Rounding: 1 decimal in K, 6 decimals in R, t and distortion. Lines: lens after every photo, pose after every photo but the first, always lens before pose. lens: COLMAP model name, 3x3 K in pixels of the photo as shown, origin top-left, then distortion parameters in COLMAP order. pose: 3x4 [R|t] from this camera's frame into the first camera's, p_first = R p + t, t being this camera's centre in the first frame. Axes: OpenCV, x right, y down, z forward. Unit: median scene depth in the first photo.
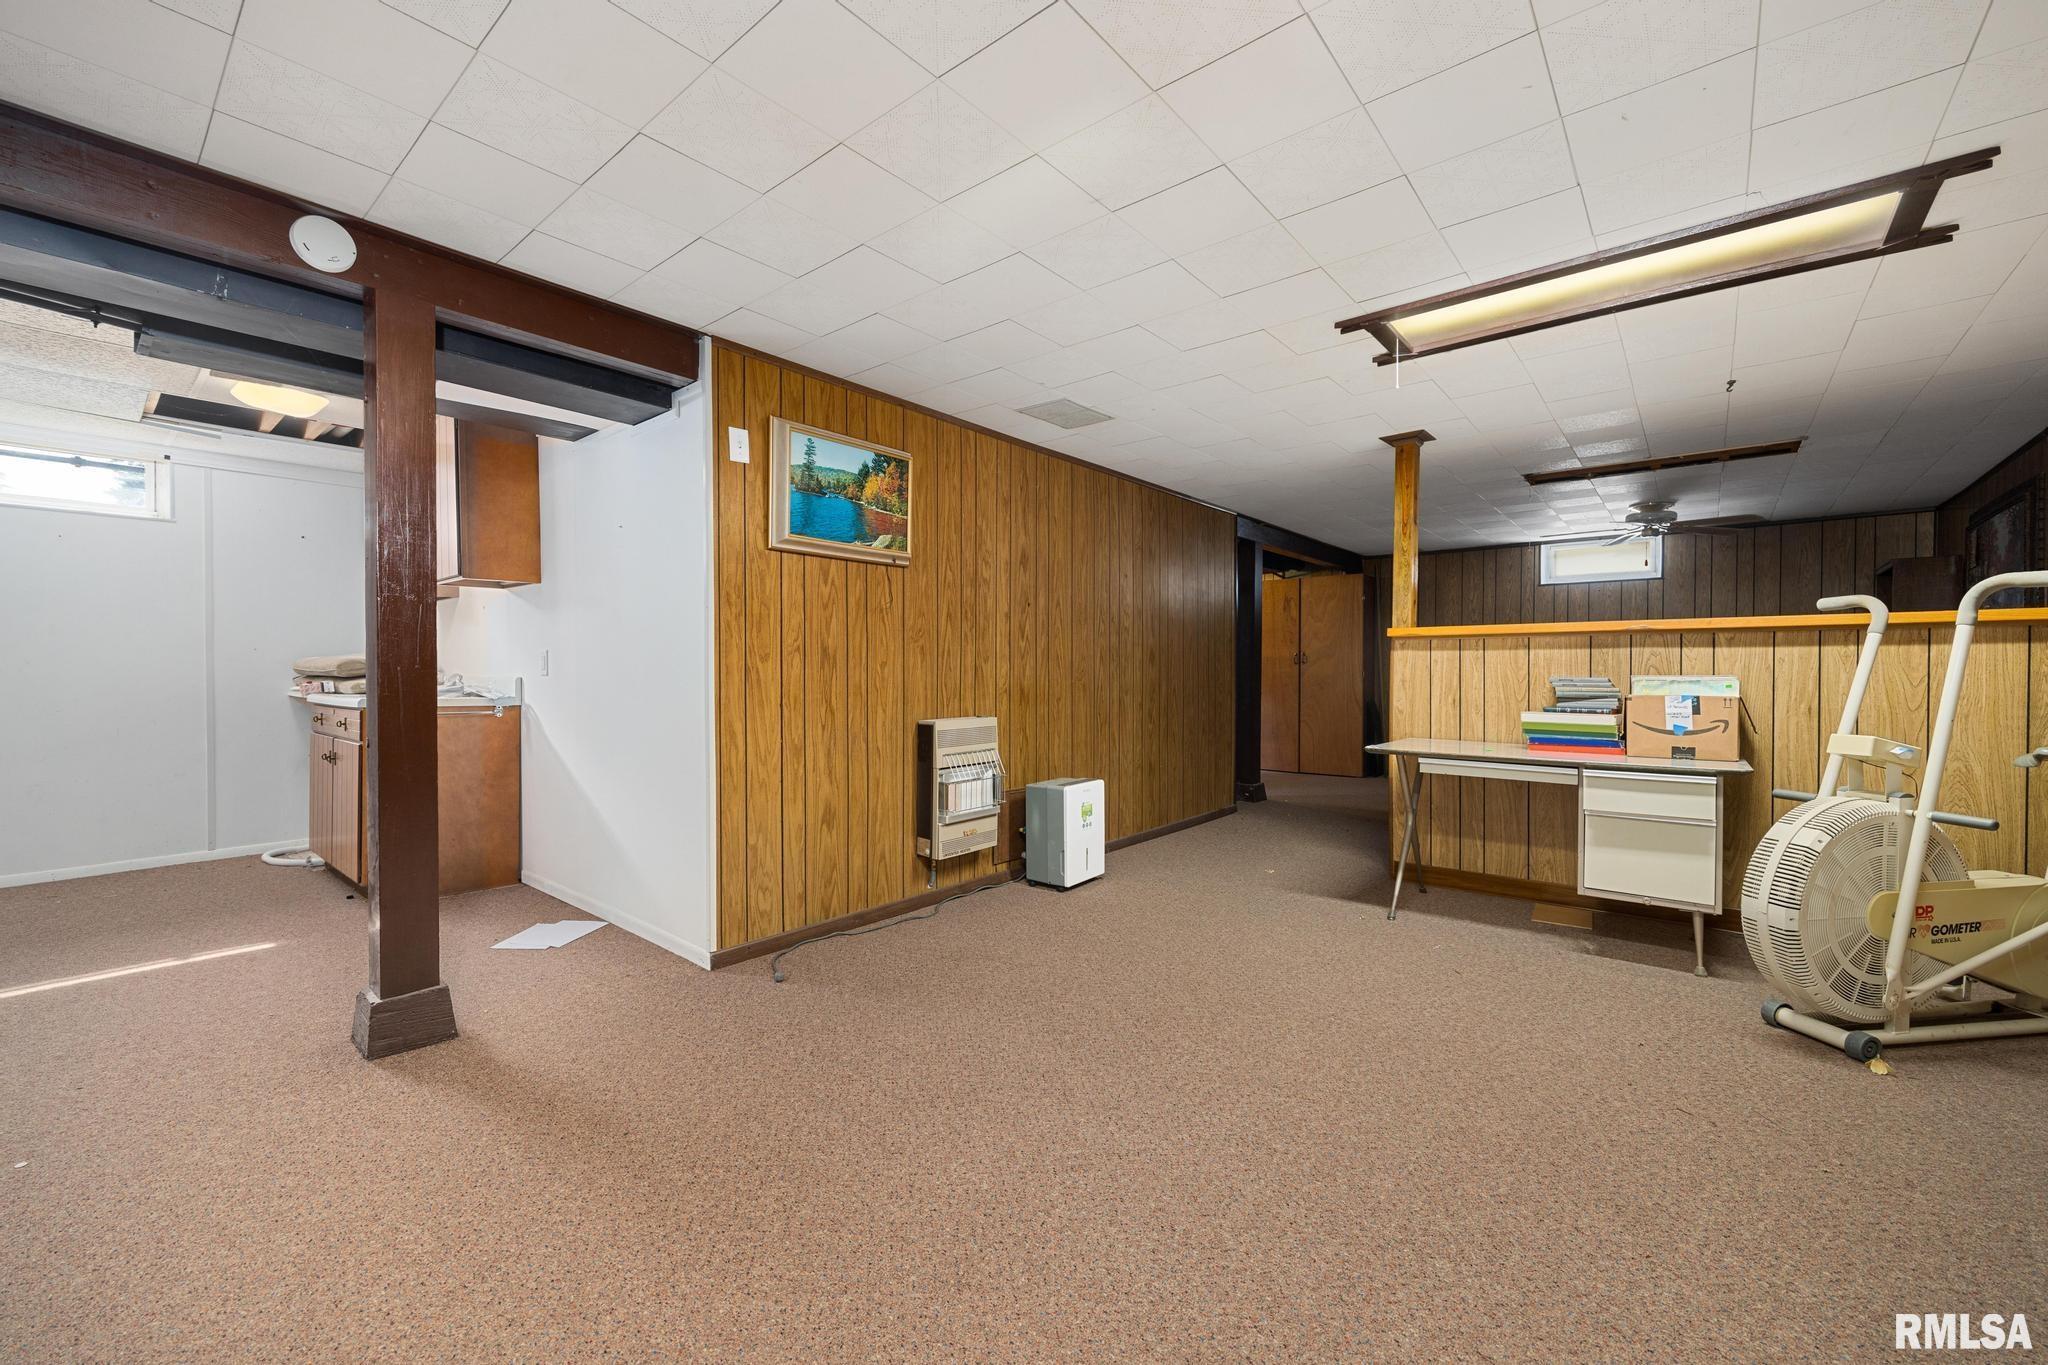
lens RADIAL K [[820.2, 0, 1024.7], [0, 820.2, 685.9], [0, 0, 1]] dist [-0.001796, -0.001525]
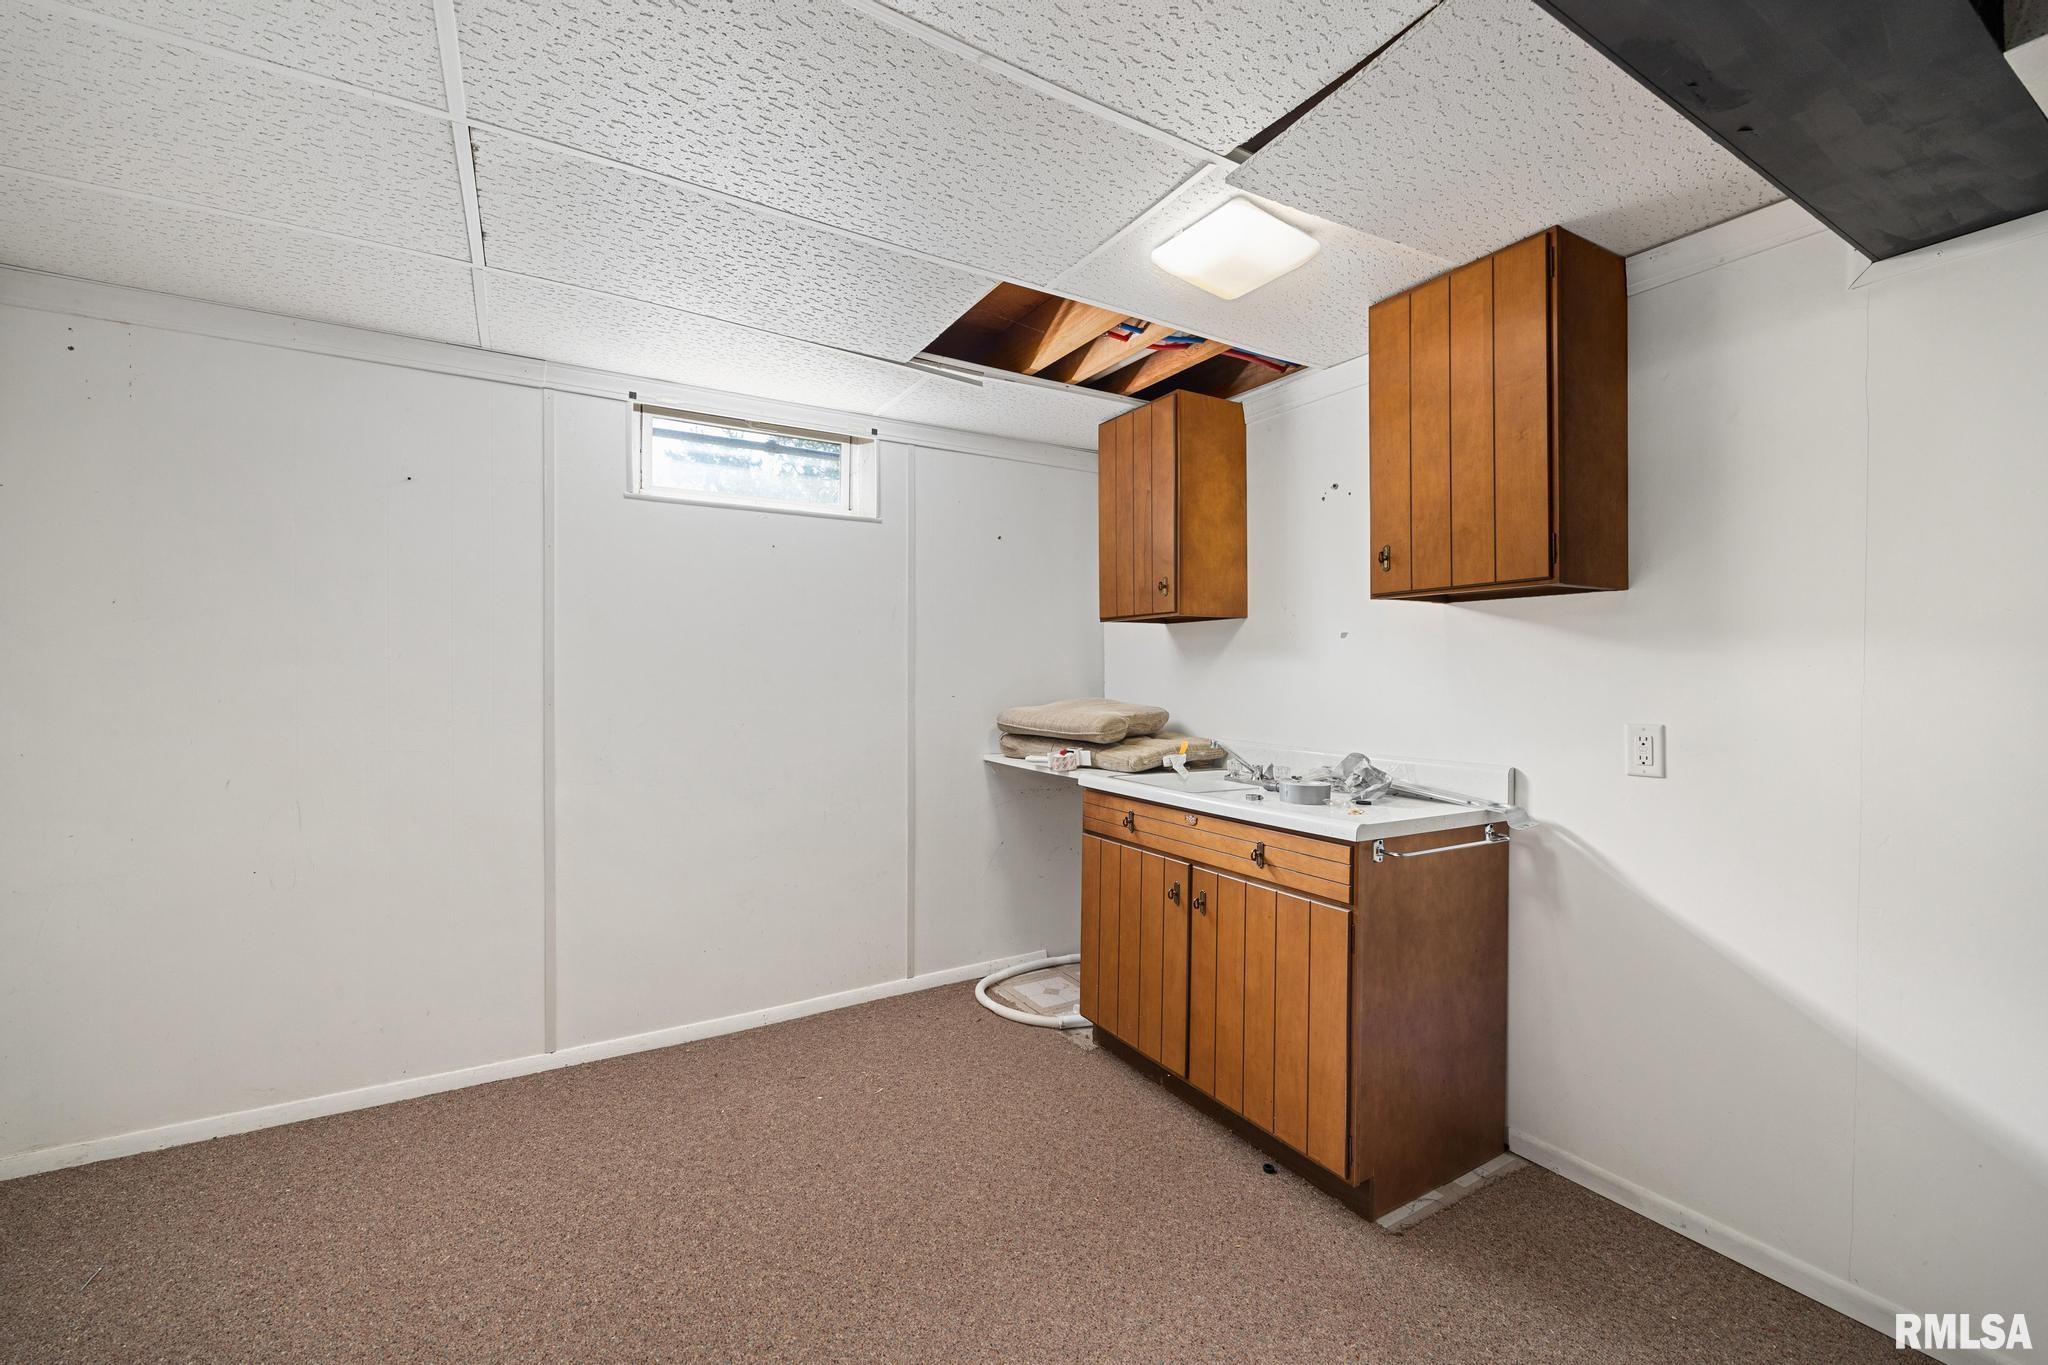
lens RADIAL K [[820.2, 0, 1015.0], [0, 820.2, 671.4], [0, 0, 1]] dist [-0.001796, -0.001525]
pose [[0.946290, 0.001606, -0.323315, -0.696964], [-0.006085, 0.999899, -0.012843, -0.060617], [0.323262, 0.014120, 0.946204, 0.358083]]
